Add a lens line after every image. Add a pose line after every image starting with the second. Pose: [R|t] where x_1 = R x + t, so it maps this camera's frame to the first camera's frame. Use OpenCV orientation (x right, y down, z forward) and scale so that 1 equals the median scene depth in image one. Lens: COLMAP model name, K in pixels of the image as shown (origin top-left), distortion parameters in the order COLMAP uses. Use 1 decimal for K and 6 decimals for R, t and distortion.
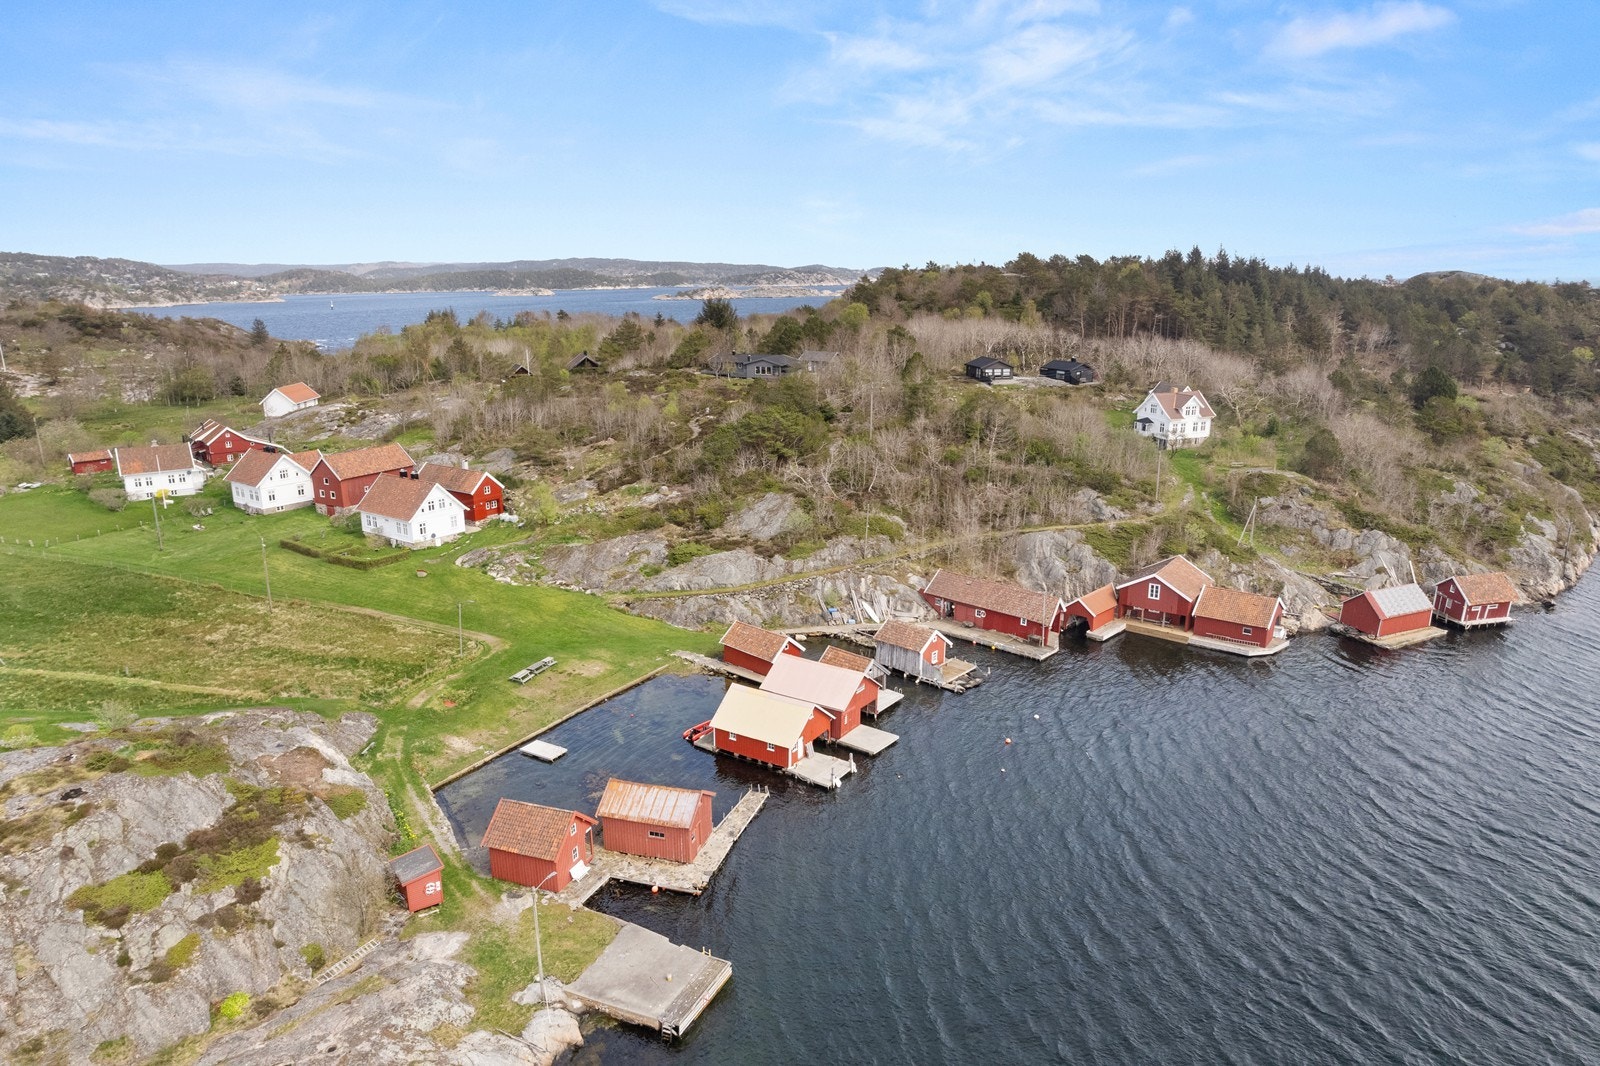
lens RADIAL K [[1043.3, 0, 811.4], [0, 1043.3, 534.5], [0, 0, 1]] dist [-0.073872, 0.065123]
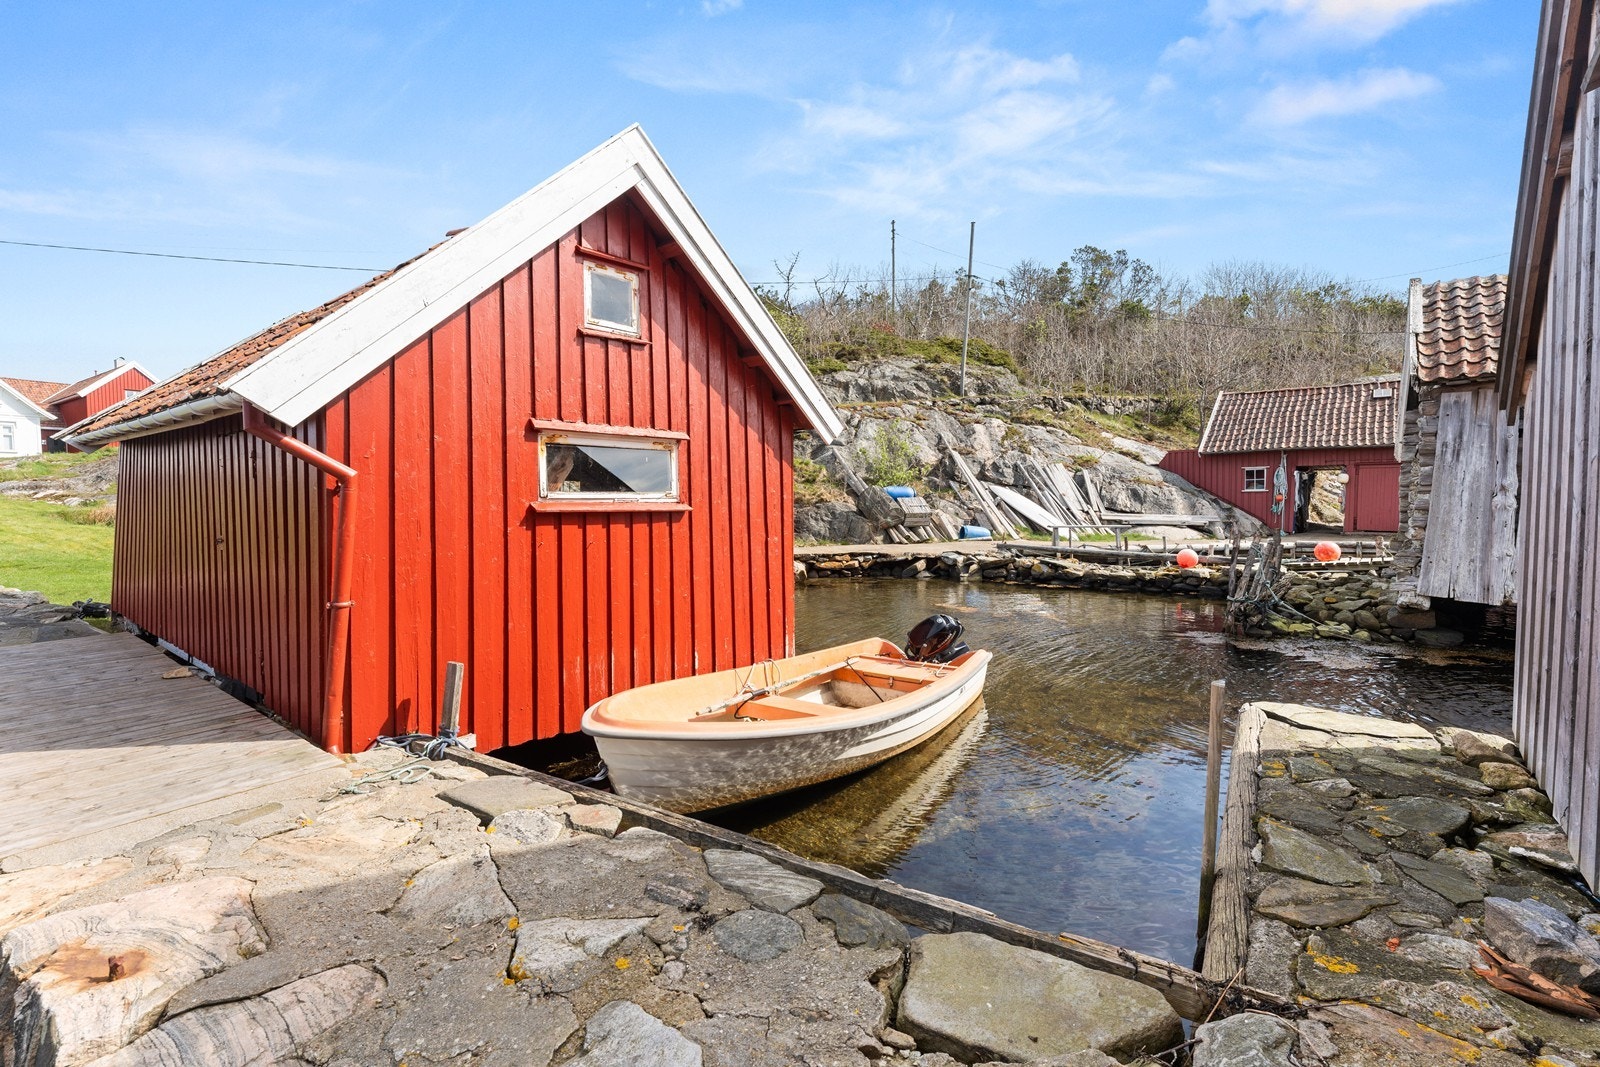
lens RADIAL K [[1043.3, 0, 811.4], [0, 1043.3, 535.0], [0, 0, 1]] dist [-0.073872, 0.065123]
pose [[0.999537, 0.007430, 0.029514, -0.008926], [-0.004924, 0.996446, -0.084089, 0.101494], [-0.030034, 0.083905, 0.996021, 0.705373]]
